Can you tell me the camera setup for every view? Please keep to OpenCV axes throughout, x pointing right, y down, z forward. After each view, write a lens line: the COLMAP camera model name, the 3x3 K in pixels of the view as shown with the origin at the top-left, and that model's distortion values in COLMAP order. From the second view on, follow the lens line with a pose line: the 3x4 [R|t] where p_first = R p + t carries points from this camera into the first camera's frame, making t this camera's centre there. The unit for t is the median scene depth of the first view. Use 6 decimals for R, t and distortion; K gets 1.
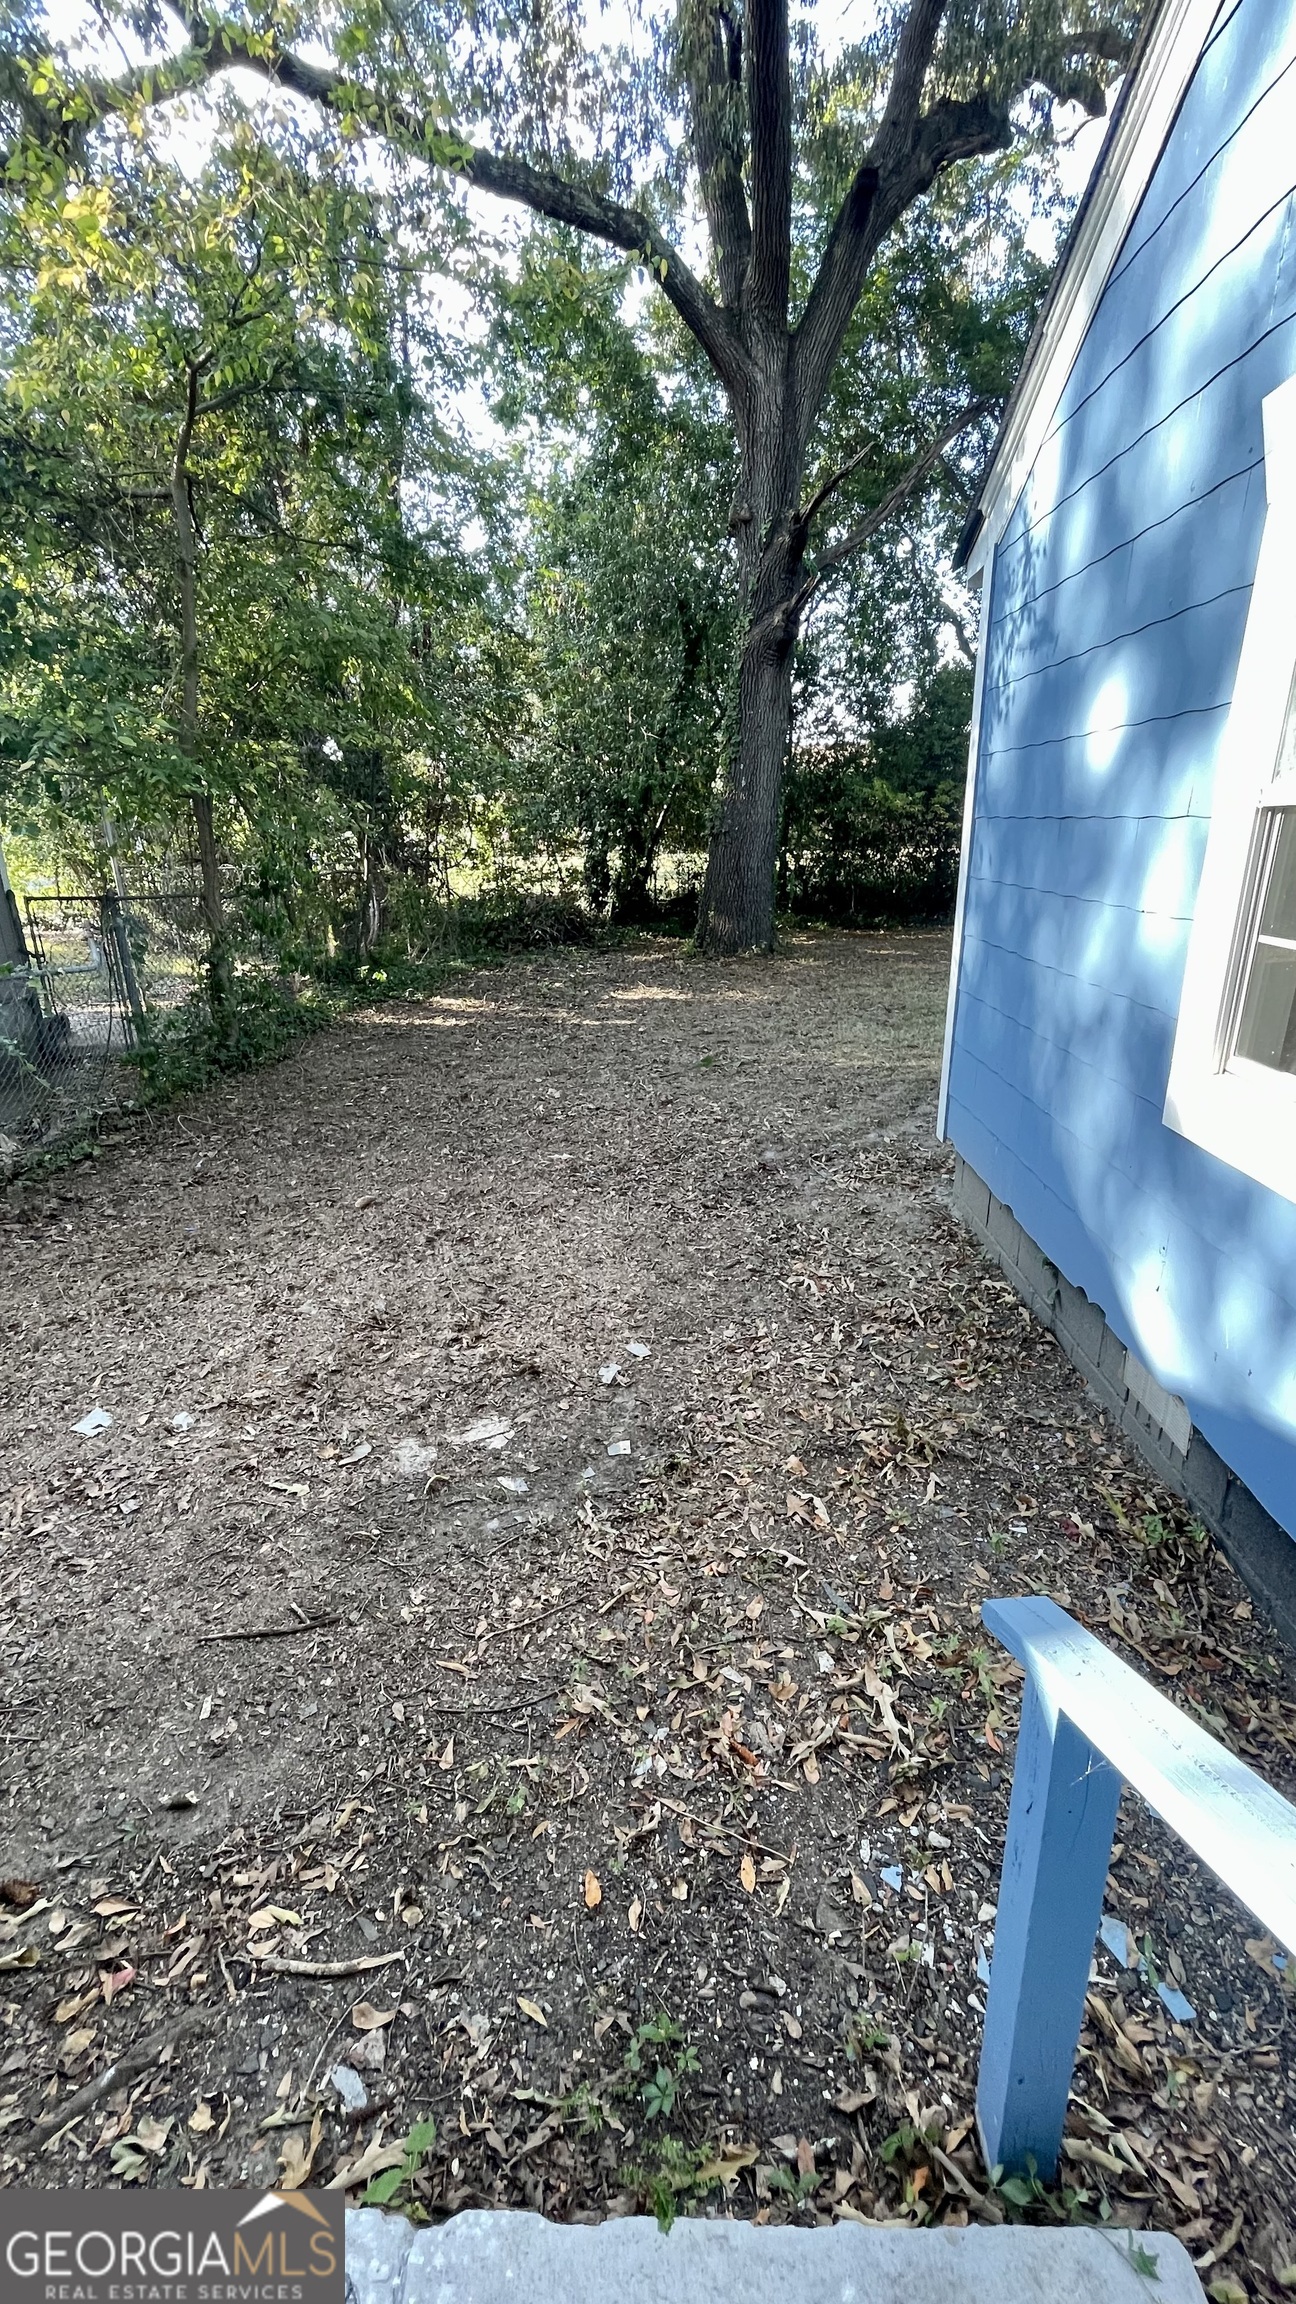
lens RADIAL K [[933.3, 0, 652.6], [0, 933.3, 1159.2], [0, 0, 1]] dist [-0.002715, 0.001915]
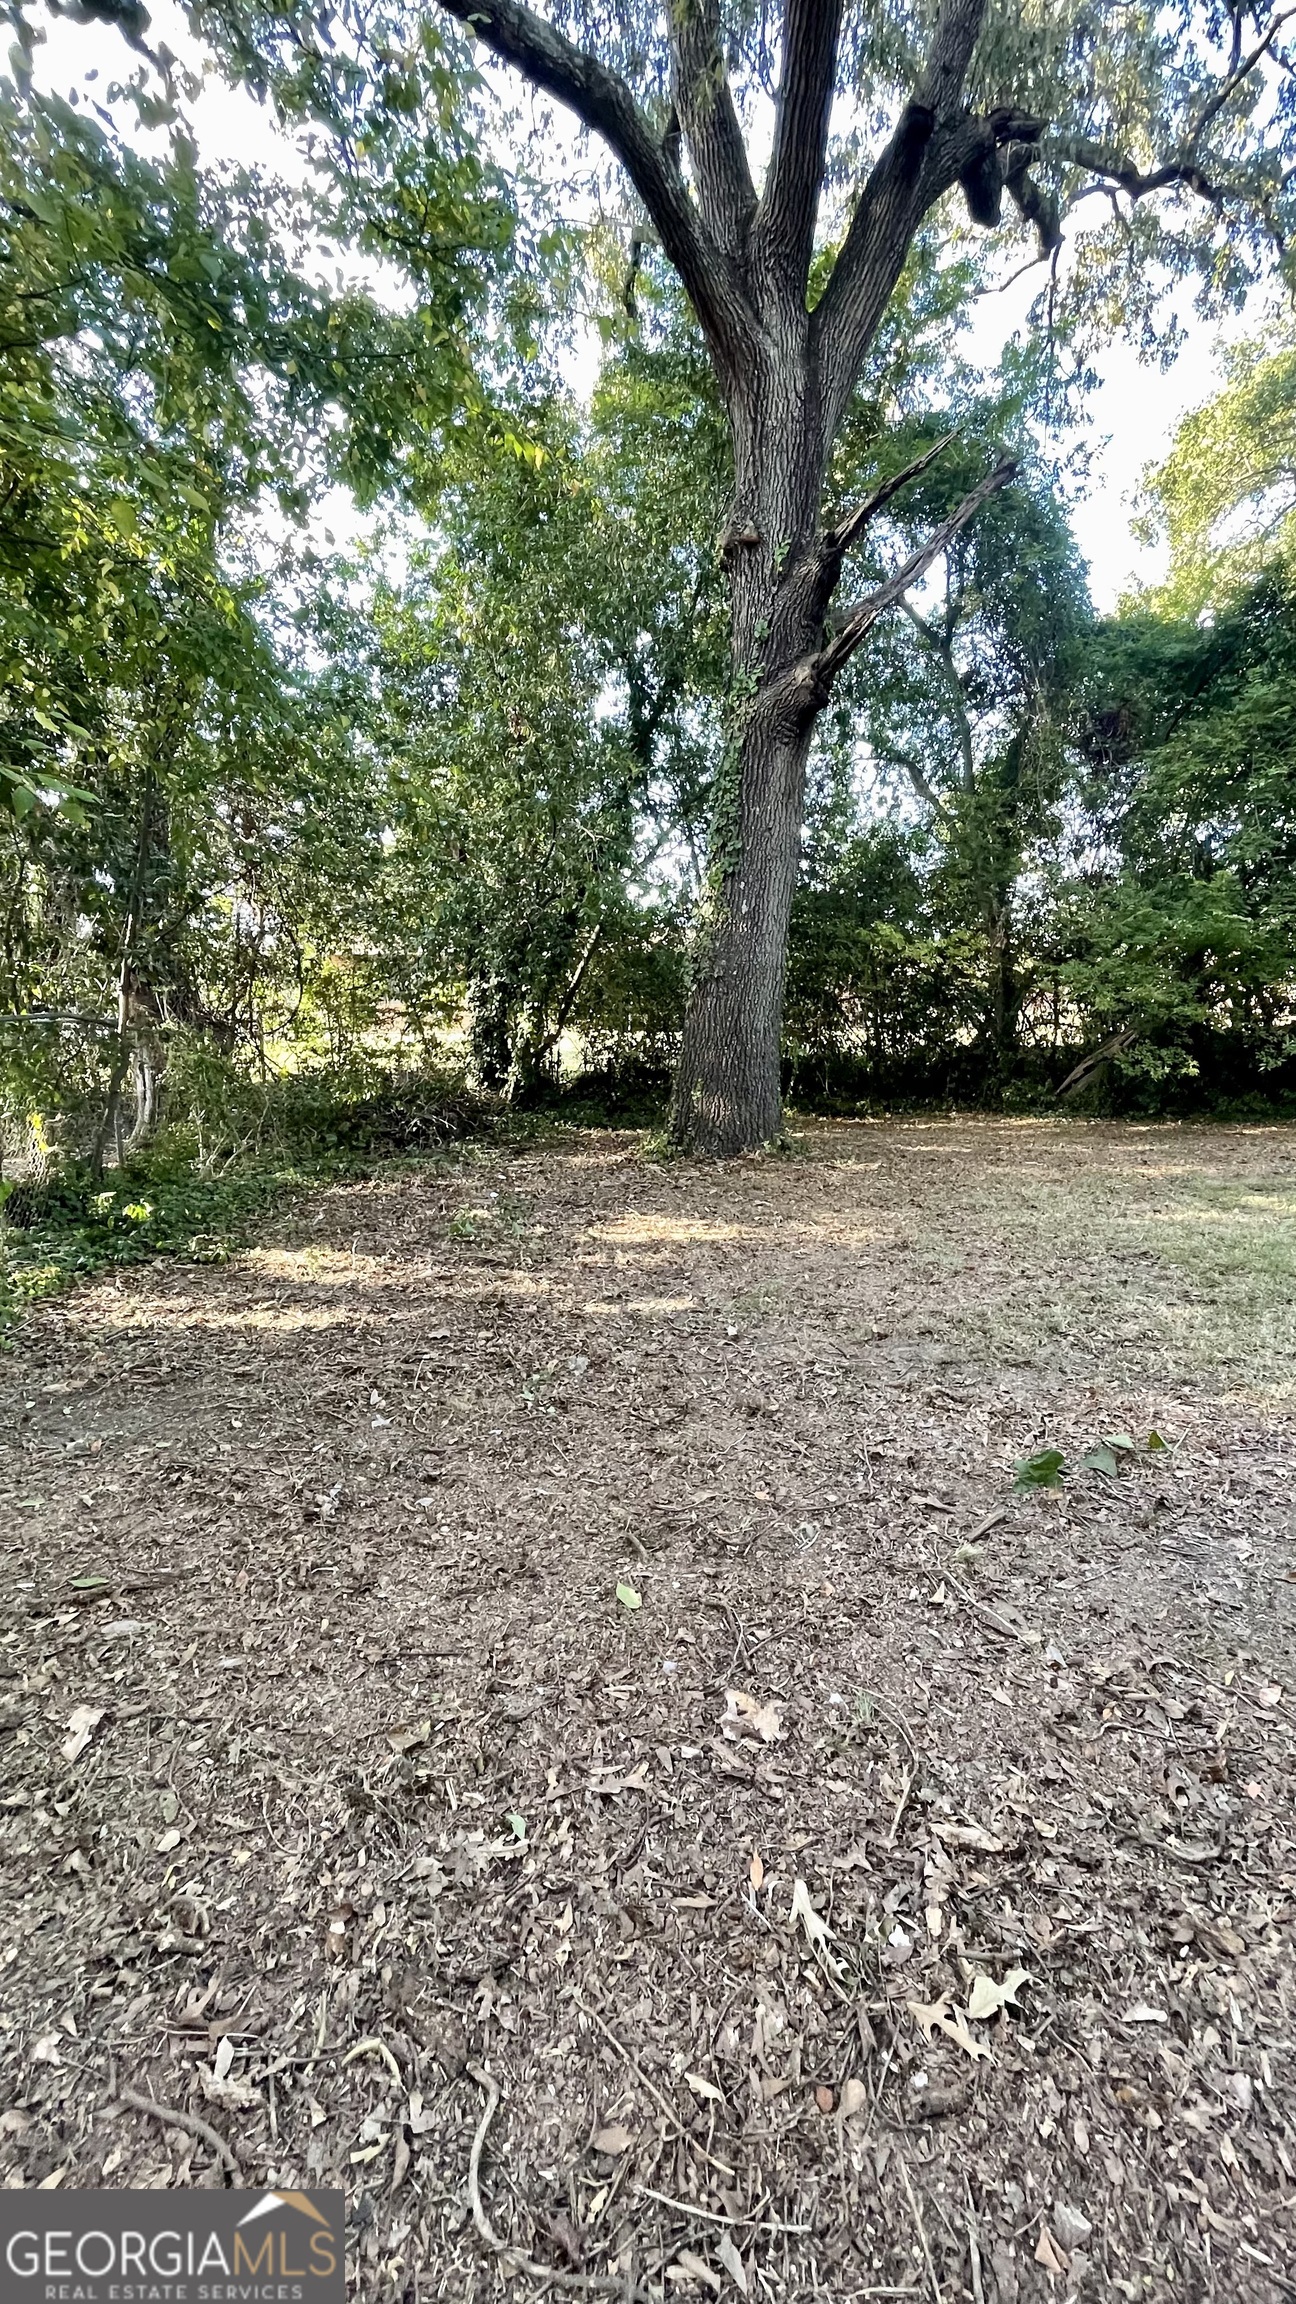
lens RADIAL K [[933.3, 0, 655.4], [0, 933.3, 1155.0], [0, 0, 1]] dist [-0.002715, 0.001915]
pose [[0.979299, -0.013302, 0.201982, -0.100078], [0.052704, 0.980178, -0.190982, -0.097008], [-0.195438, 0.197674, 0.960588, 0.381614]]
